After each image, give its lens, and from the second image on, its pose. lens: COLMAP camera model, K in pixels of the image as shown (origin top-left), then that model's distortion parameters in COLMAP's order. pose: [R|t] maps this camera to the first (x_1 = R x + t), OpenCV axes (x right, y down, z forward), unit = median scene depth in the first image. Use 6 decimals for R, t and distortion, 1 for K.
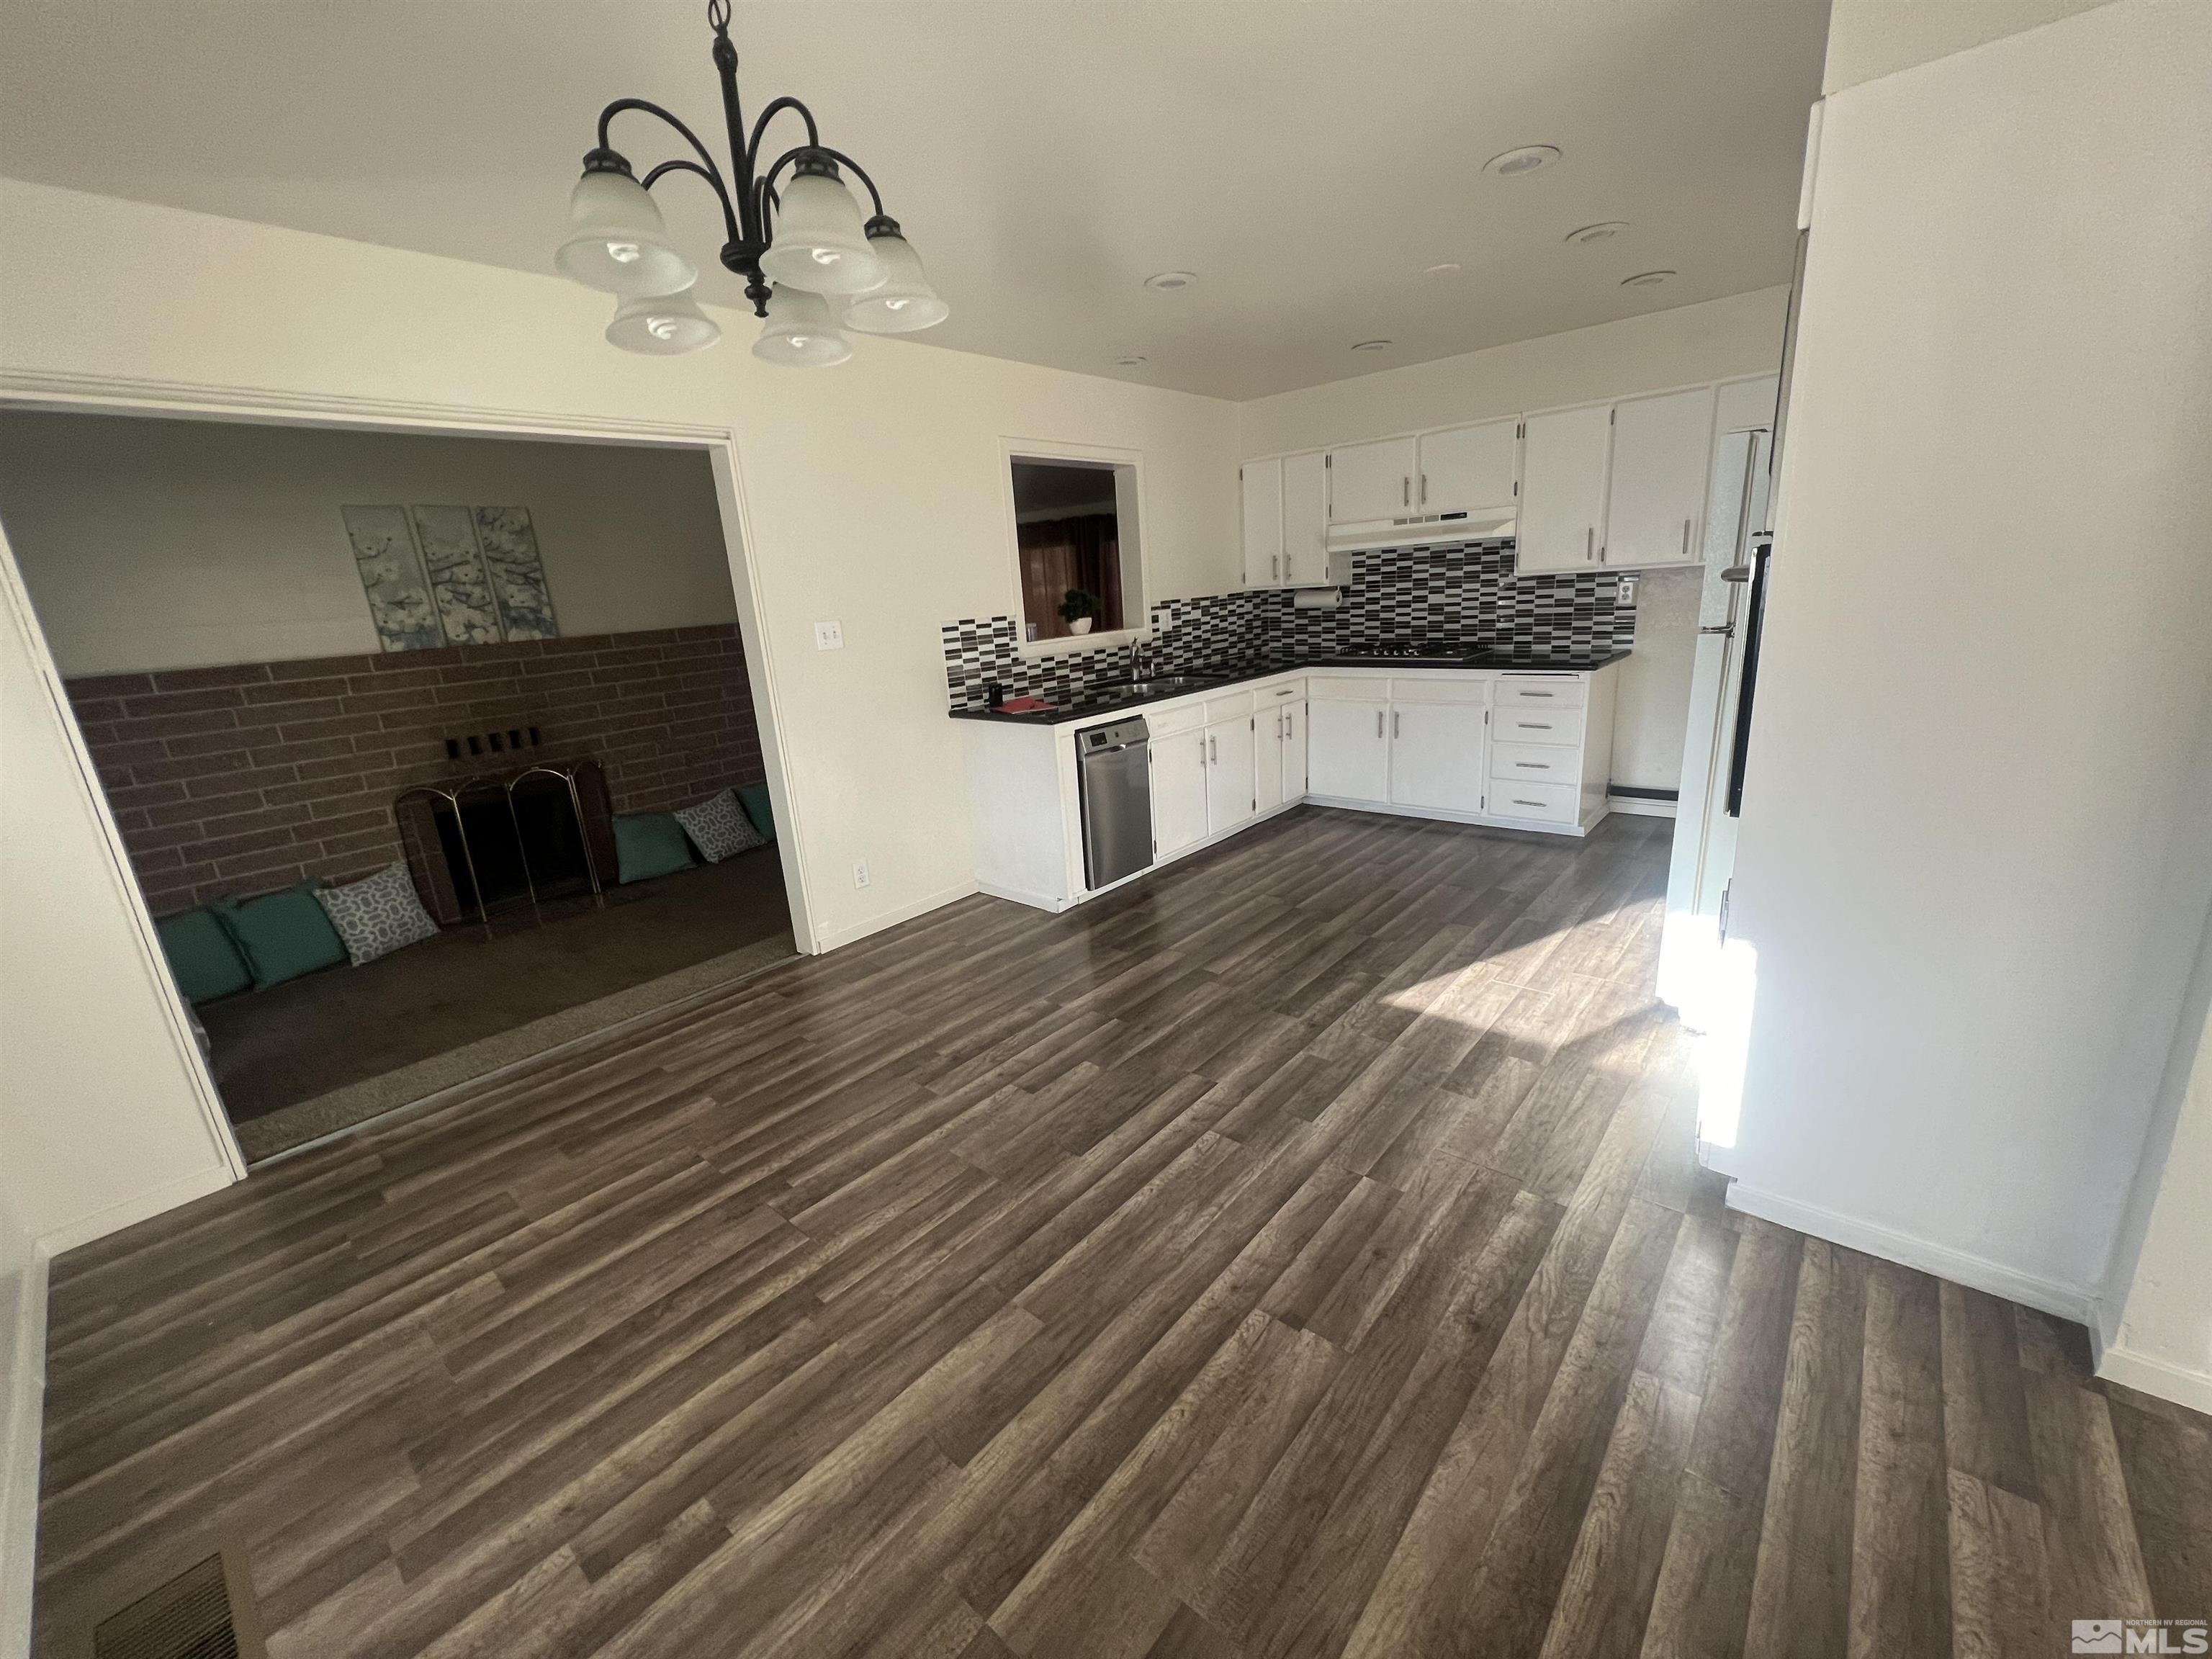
lens RADIAL K [[884.4, 0, 1106.4], [0, 884.4, 823.1], [0, 0, 1]] dist [-0.000109, 0.000005]
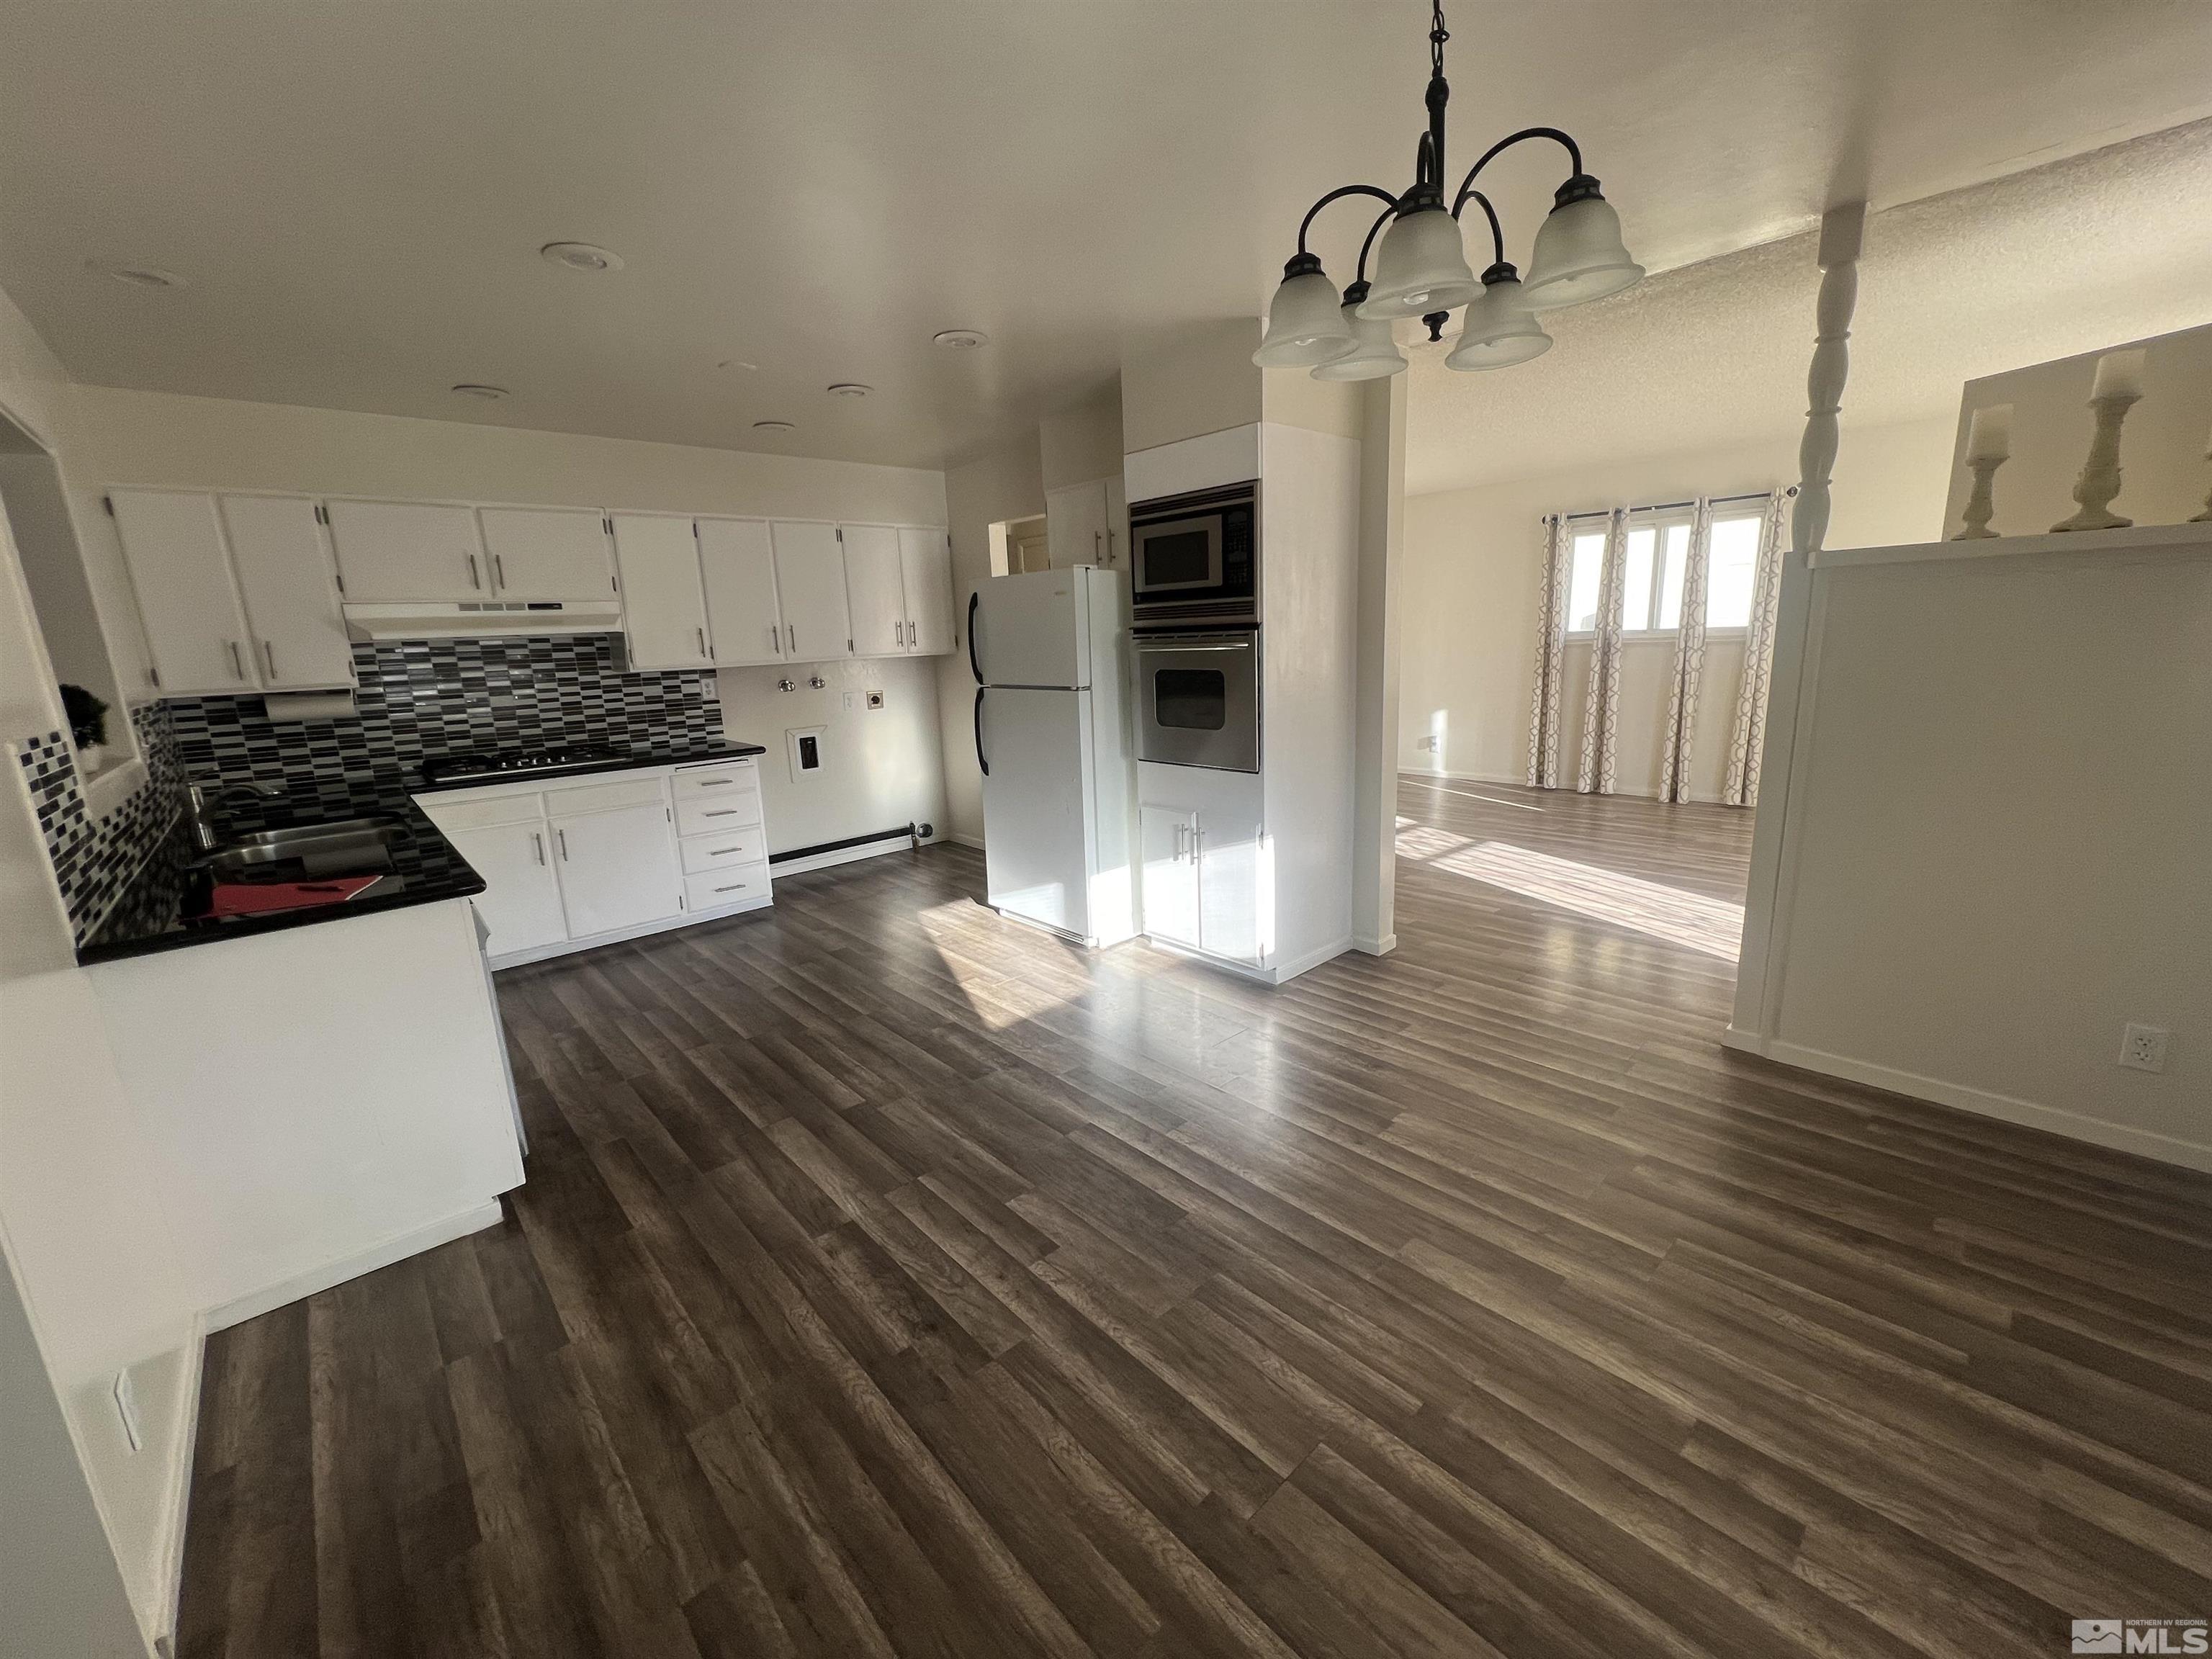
lens RADIAL K [[882.7, 0, 1106.0], [0, 882.7, 829.5], [0, 0, 1]] dist [-0.003083, -0.000014]
pose [[0.116389, -0.155732, 0.980918, -0.710878], [0.290388, 0.949811, 0.116338, -0.122204], [-0.949804, 0.271306, 0.155770, 0.636378]]
